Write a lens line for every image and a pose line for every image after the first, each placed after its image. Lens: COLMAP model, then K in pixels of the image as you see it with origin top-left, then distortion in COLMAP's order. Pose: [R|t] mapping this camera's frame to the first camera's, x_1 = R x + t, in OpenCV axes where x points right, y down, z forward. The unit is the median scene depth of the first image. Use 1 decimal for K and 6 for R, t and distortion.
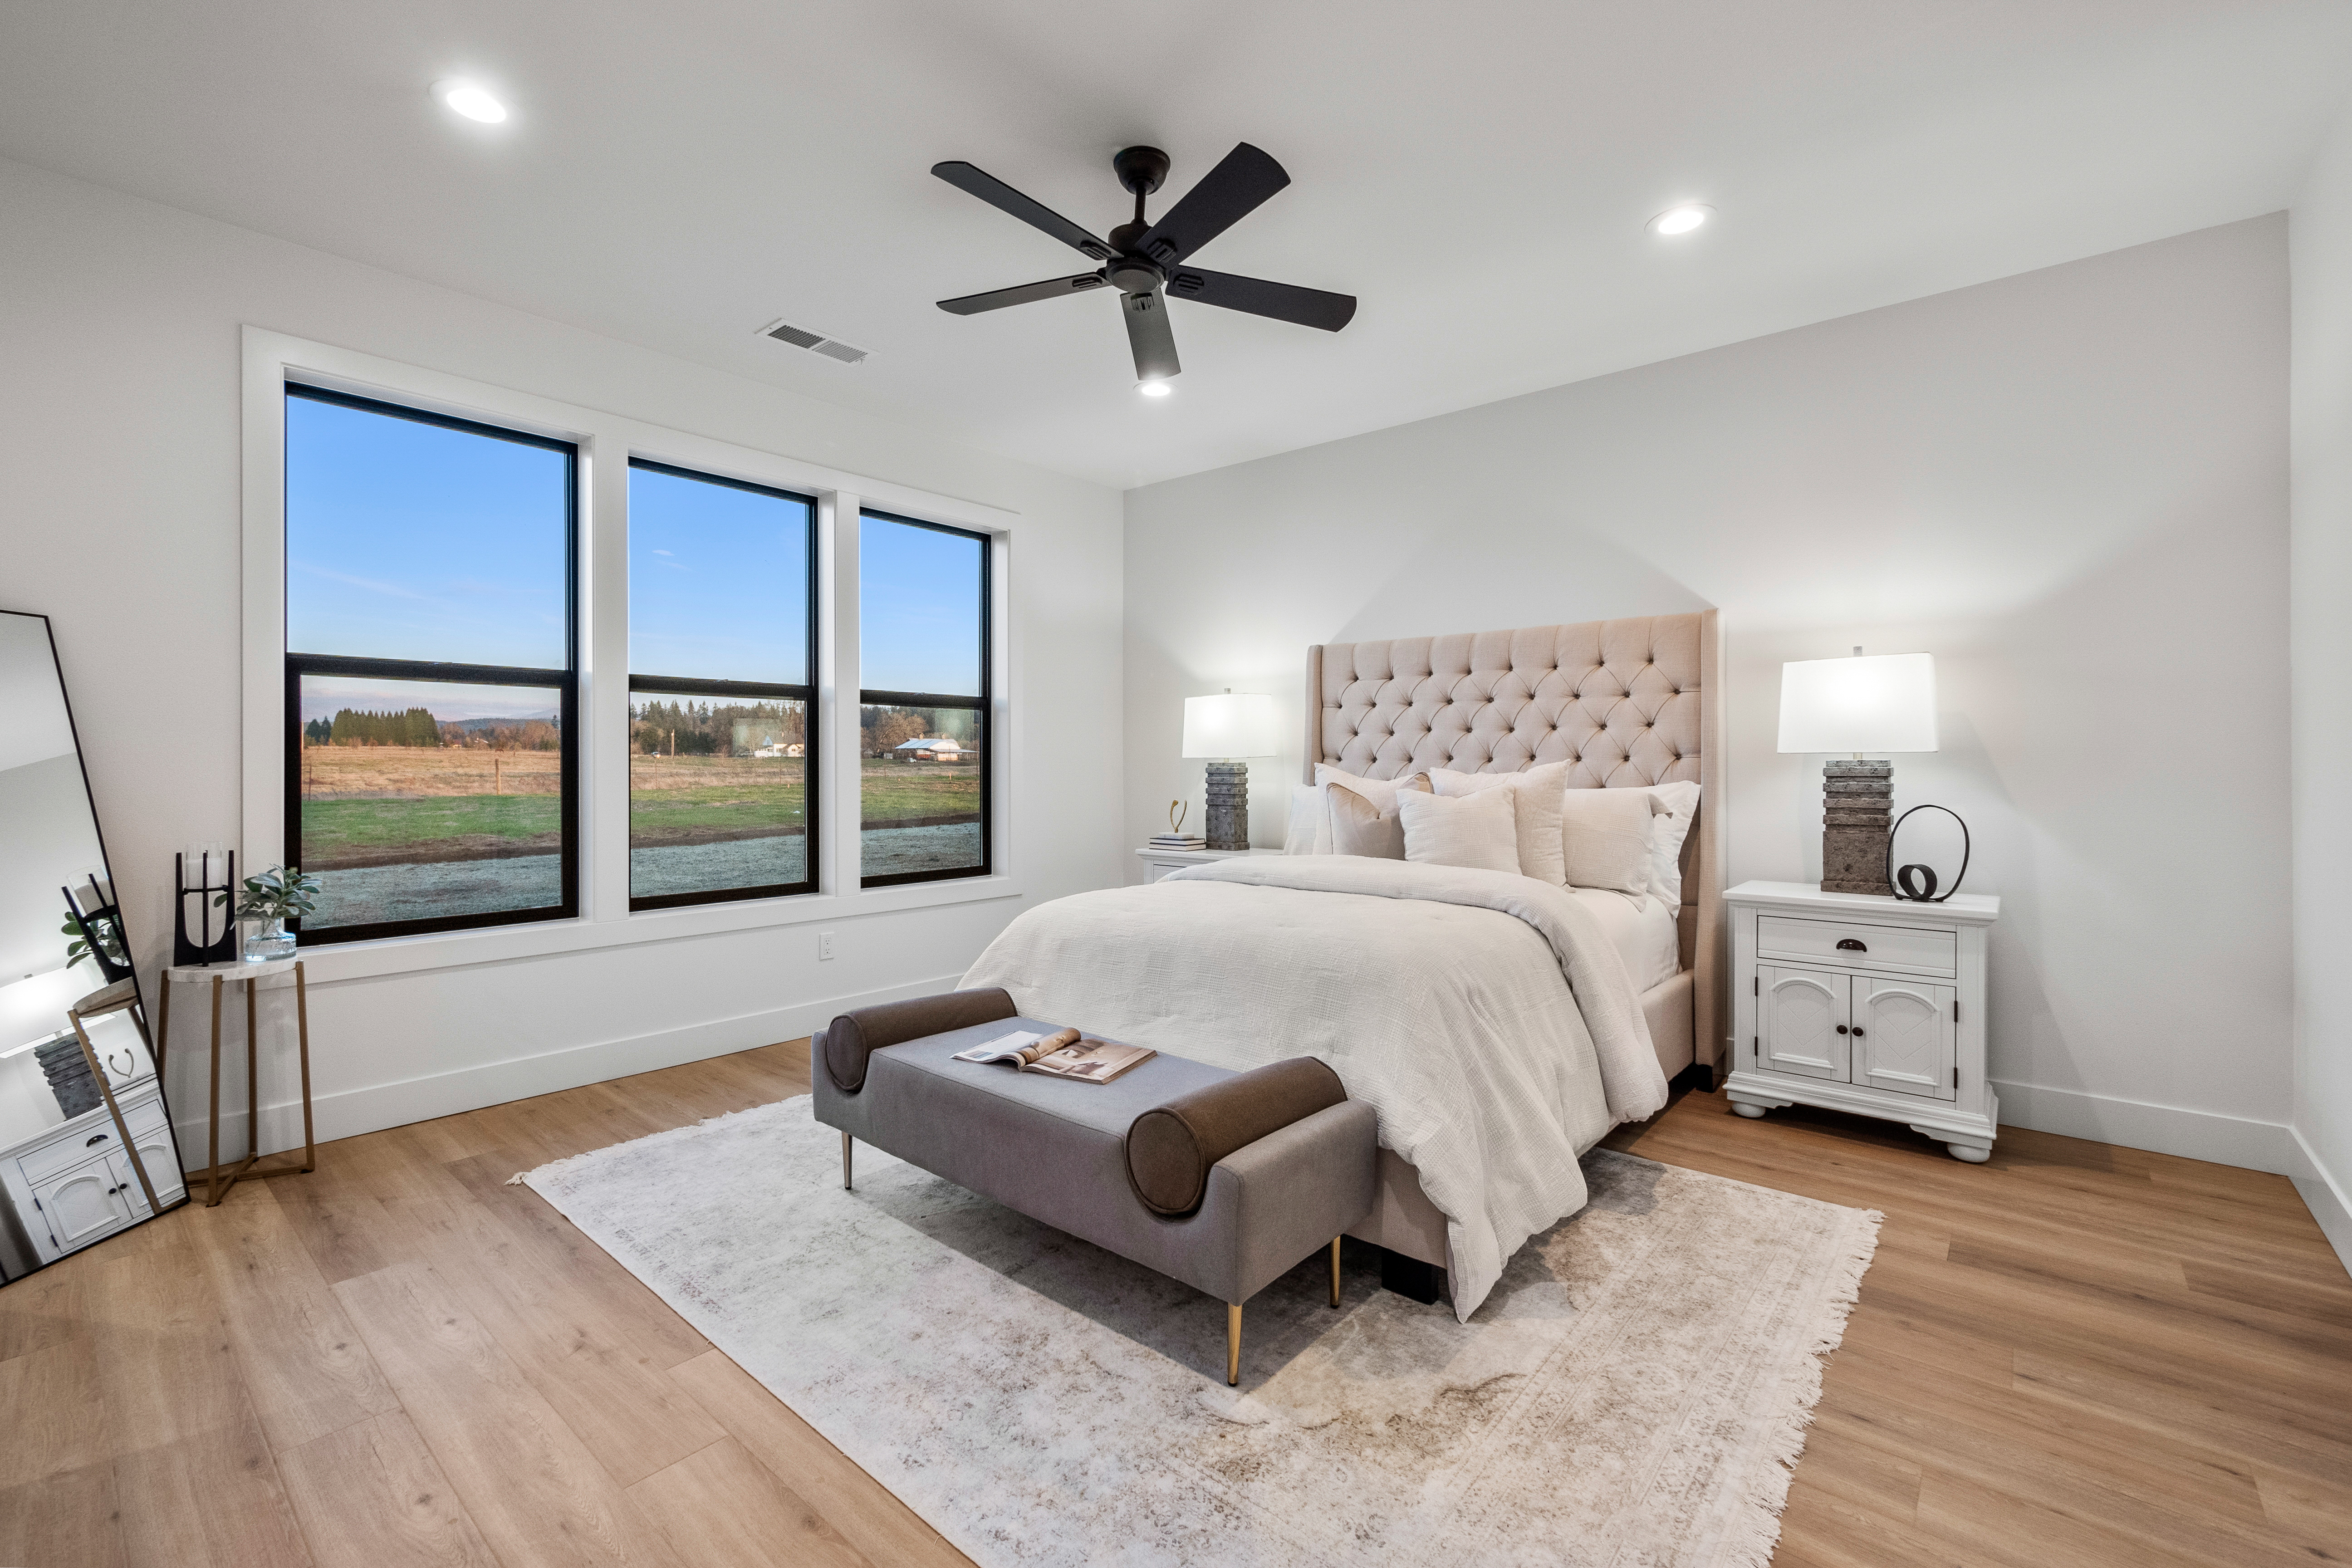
lens RADIAL K [[1014.3, 0, 1167.2], [0, 1014.3, 777.0], [0, 0, 1]] dist [0.000268, 0.000258]
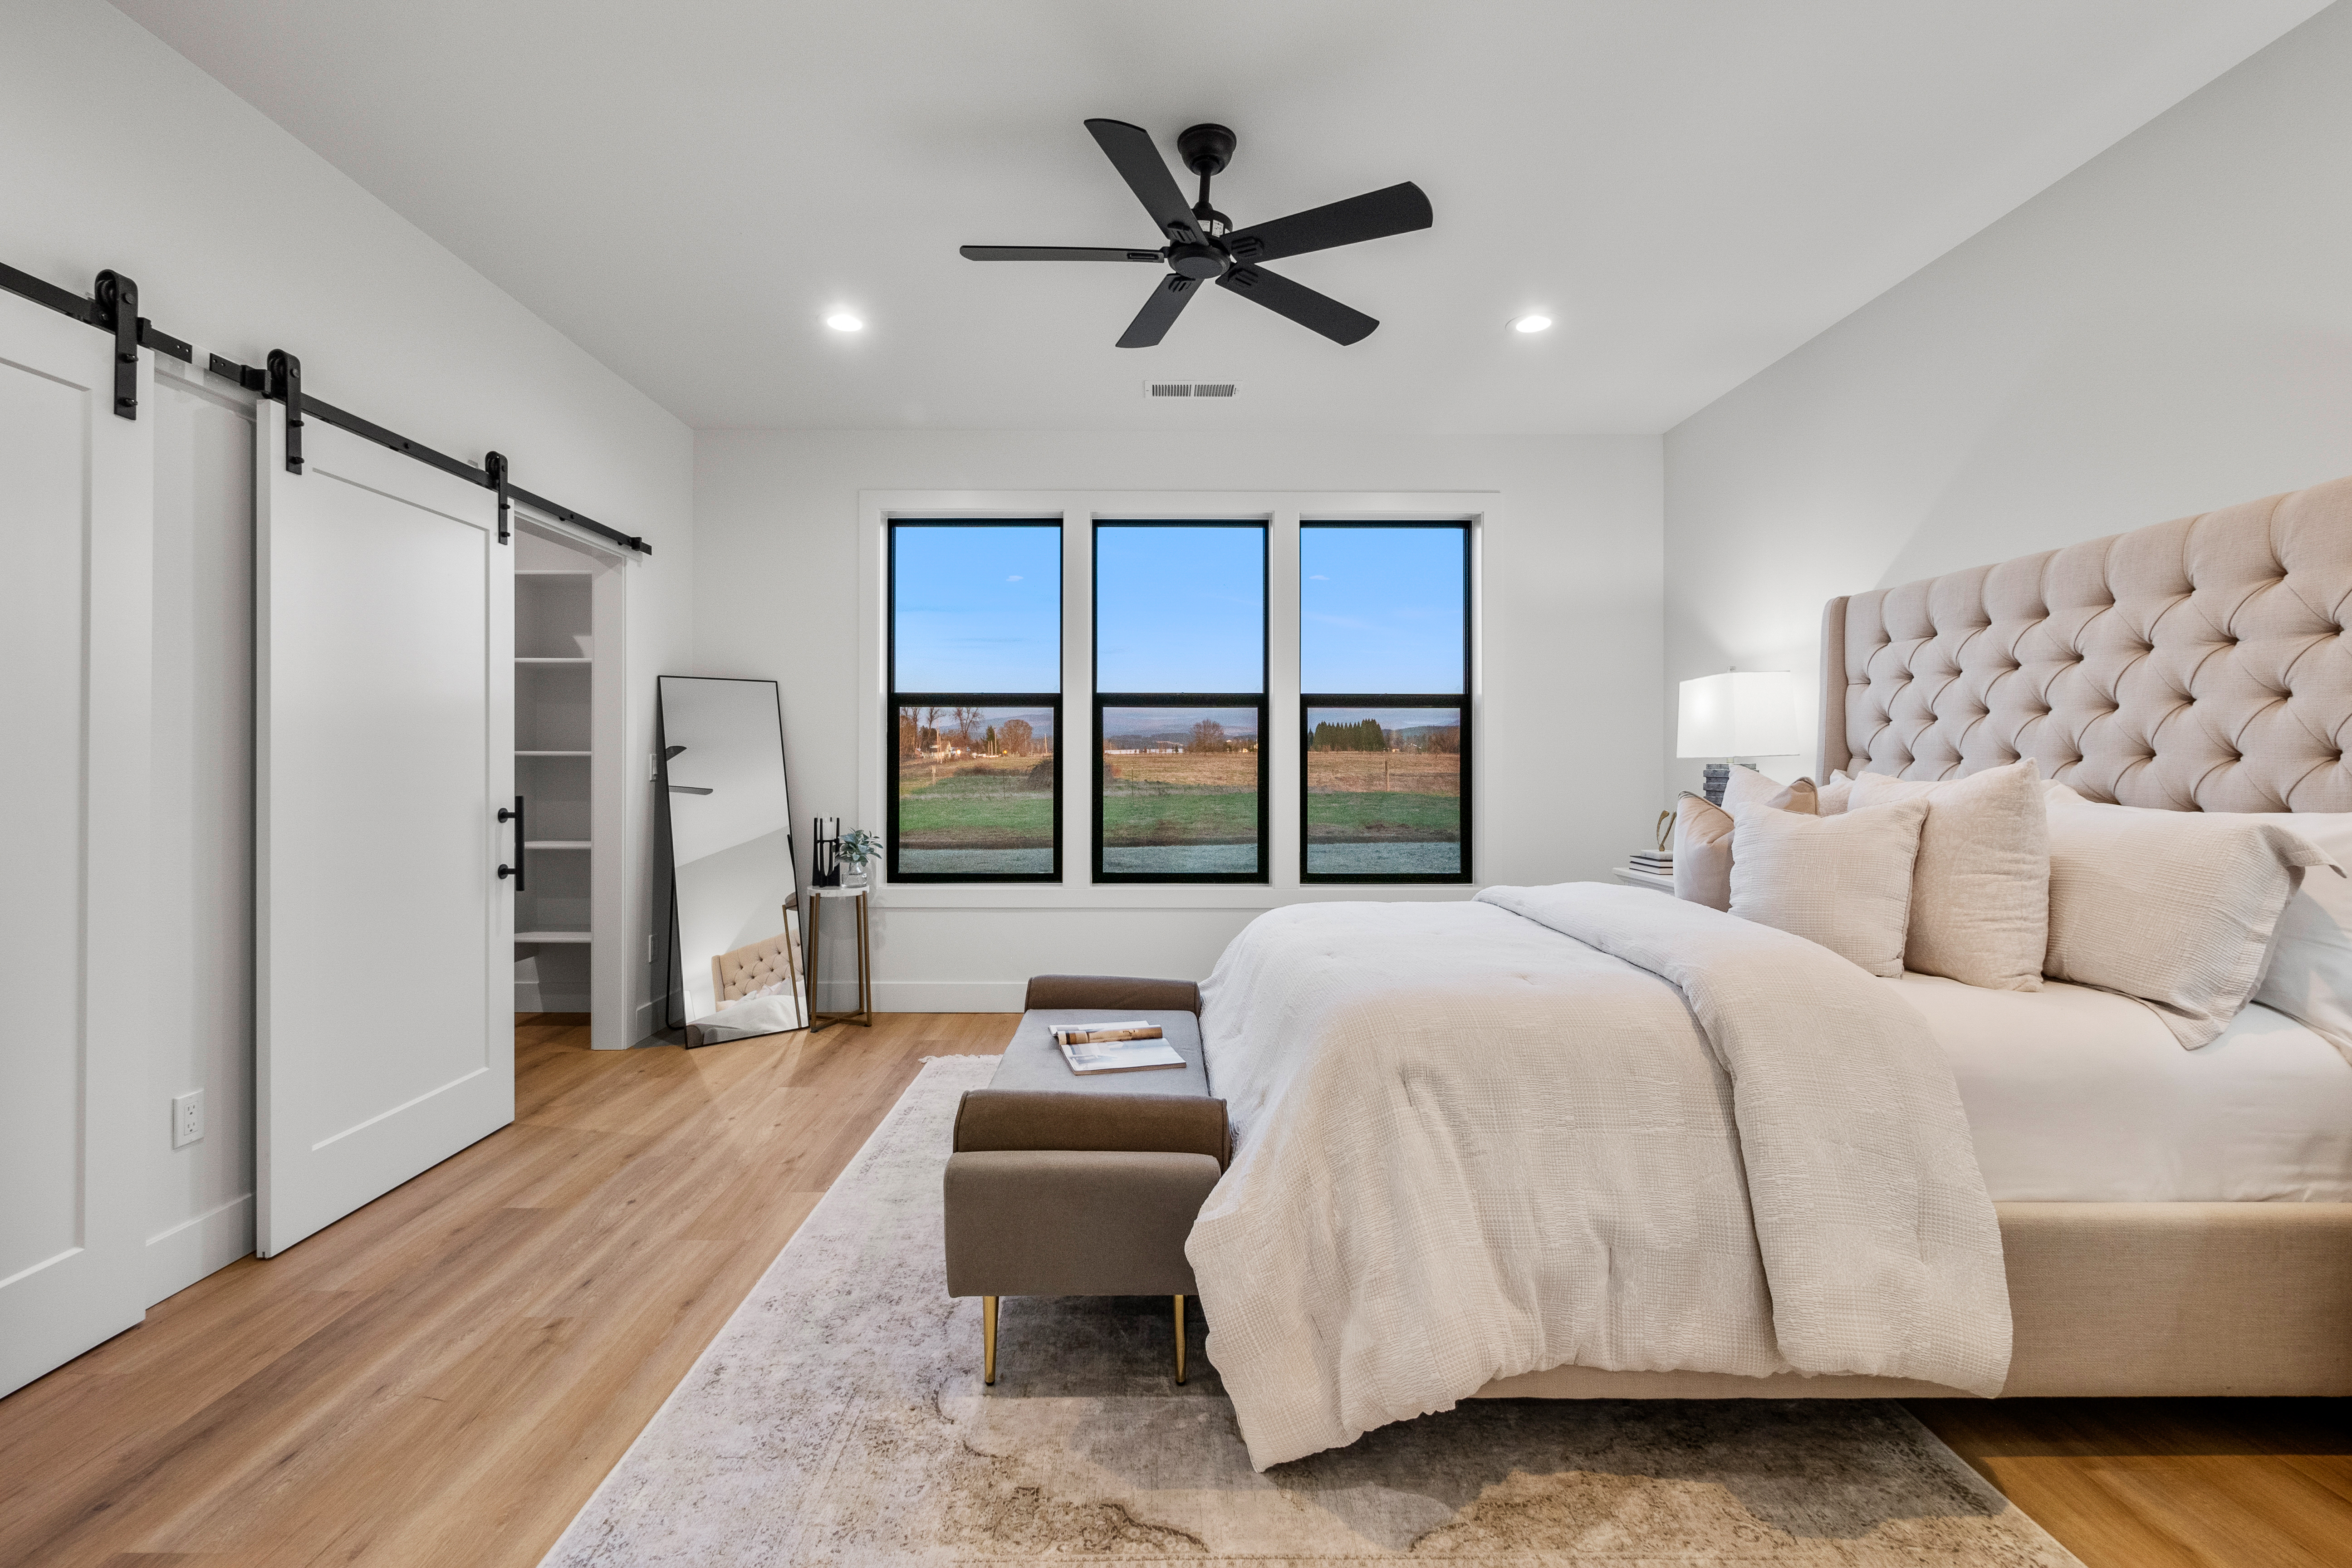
lens RADIAL K [[1014.3, 0, 1167.2], [0, 1014.3, 777.0], [0, 0, 1]] dist [0.000268, 0.000258]
pose [[0.656166, 0.008898, -0.754564, 0.438356], [-0.009671, 0.999948, 0.003382, -0.003488], [0.754555, 0.005079, 0.656217, 0.221042]]
